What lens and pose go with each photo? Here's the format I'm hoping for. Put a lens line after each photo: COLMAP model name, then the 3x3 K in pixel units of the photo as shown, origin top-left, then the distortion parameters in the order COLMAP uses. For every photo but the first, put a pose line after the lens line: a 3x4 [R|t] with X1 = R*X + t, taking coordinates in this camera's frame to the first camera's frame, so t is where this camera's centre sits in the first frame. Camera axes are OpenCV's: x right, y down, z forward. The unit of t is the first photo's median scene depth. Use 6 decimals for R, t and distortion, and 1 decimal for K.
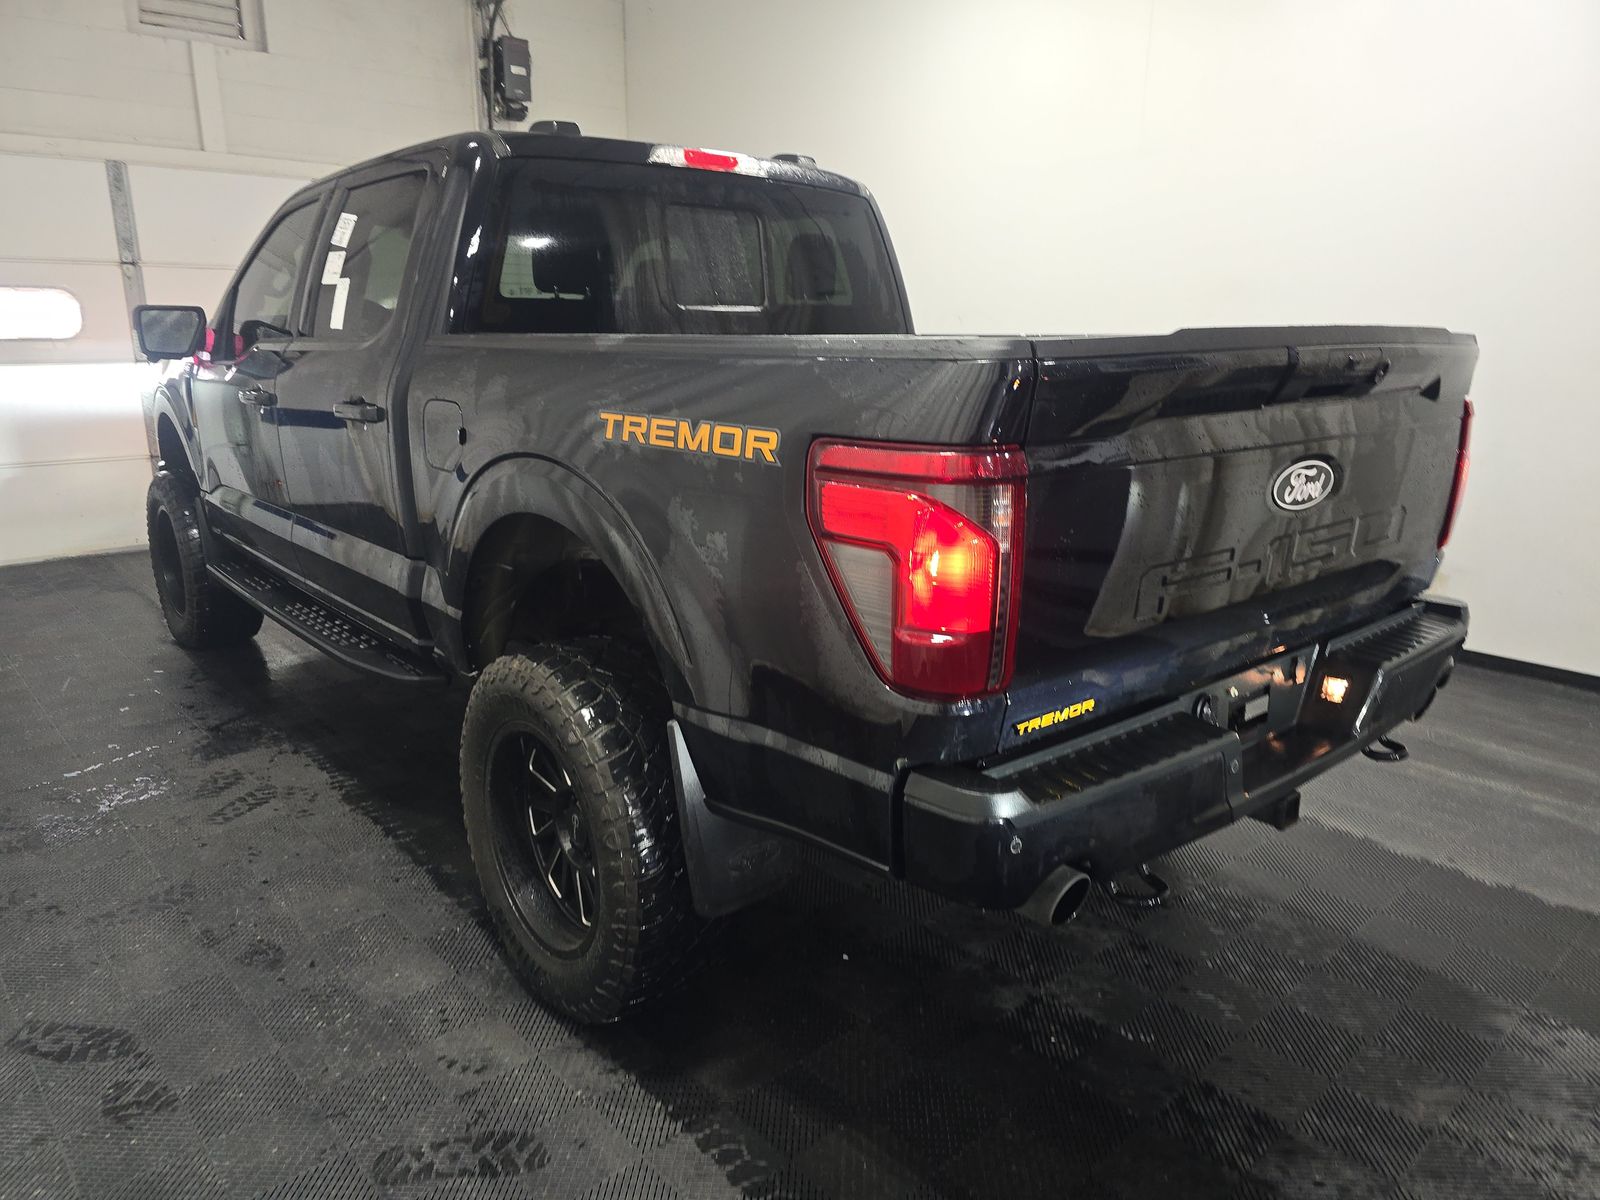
lens RADIAL K [[1075.7, 0, 813.5], [0, 1075.7, 604.5], [0, 0, 1]] dist [0.006235, 0.001073]
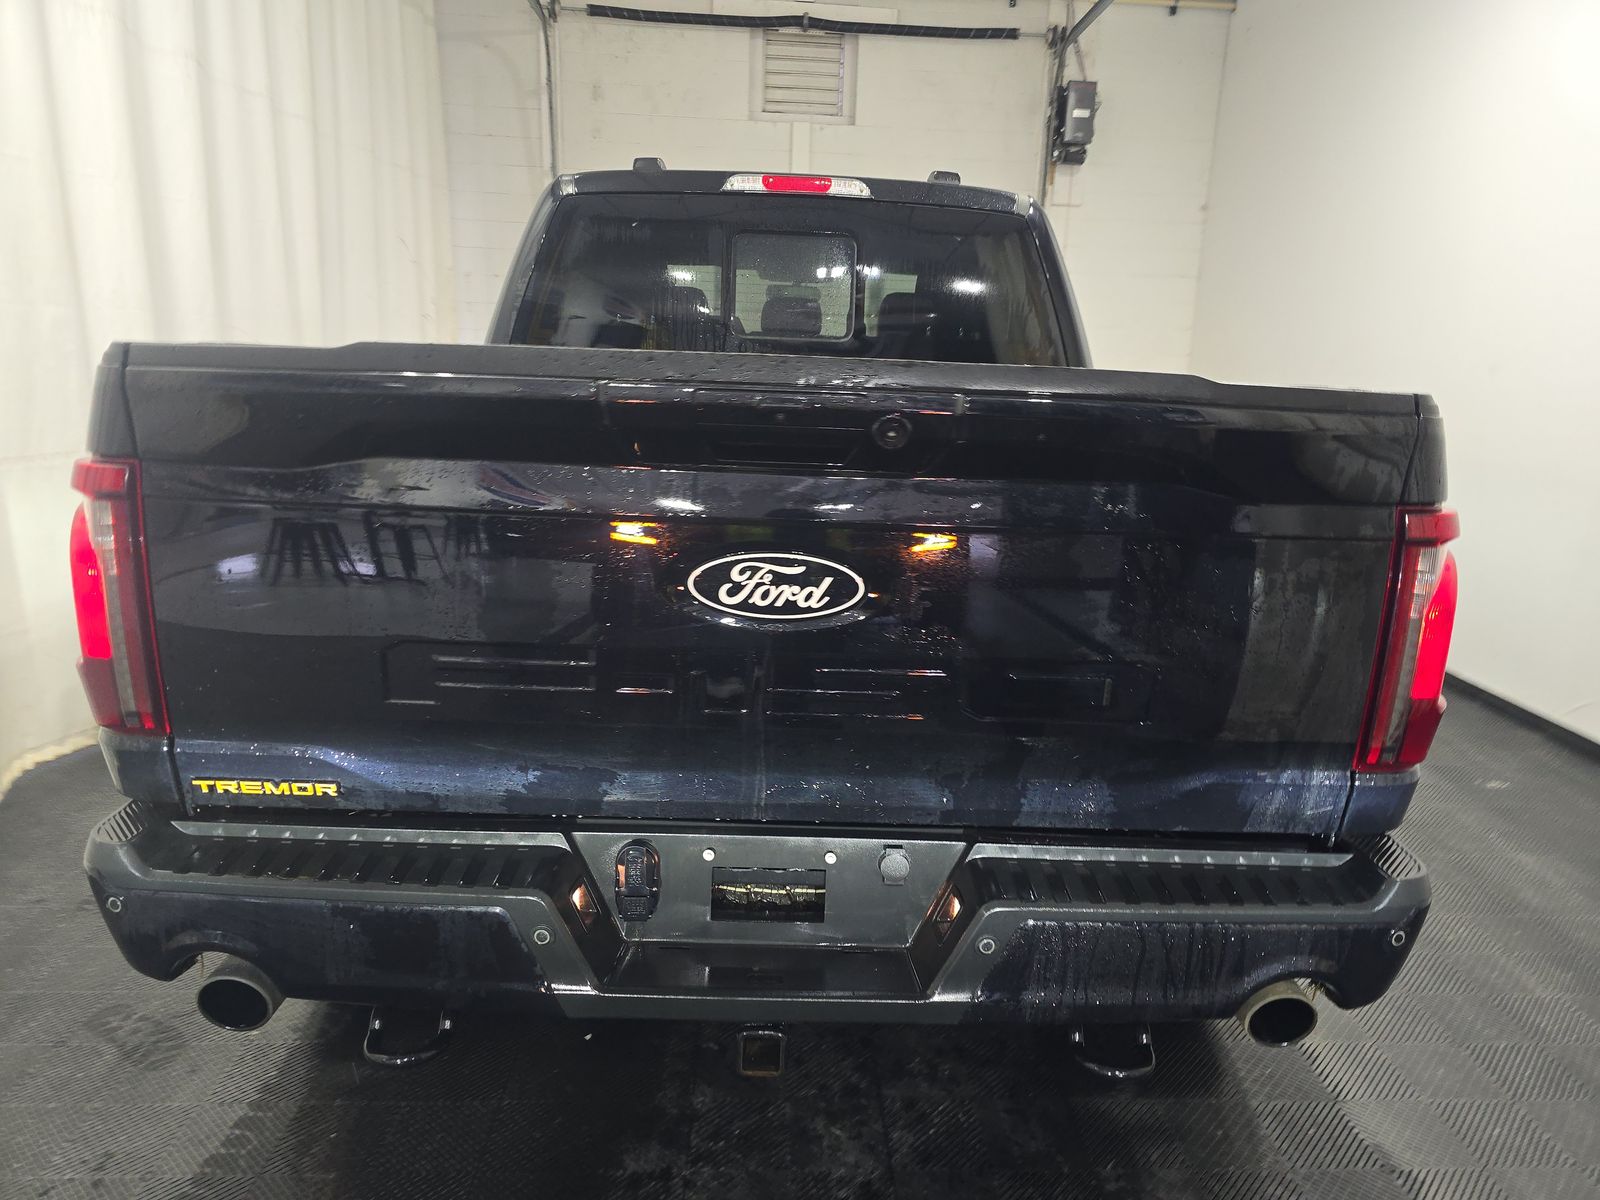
lens RADIAL K [[1075.7, 0, 813.5], [0, 1075.7, 604.5], [0, 0, 1]] dist [0.006235, 0.001073]
pose [[0.766462, 0.166261, -0.620398, 0.552946], [-0.193289, 0.980847, 0.024062, -0.074530], [0.612516, 0.101474, 0.783918, 0.299486]]
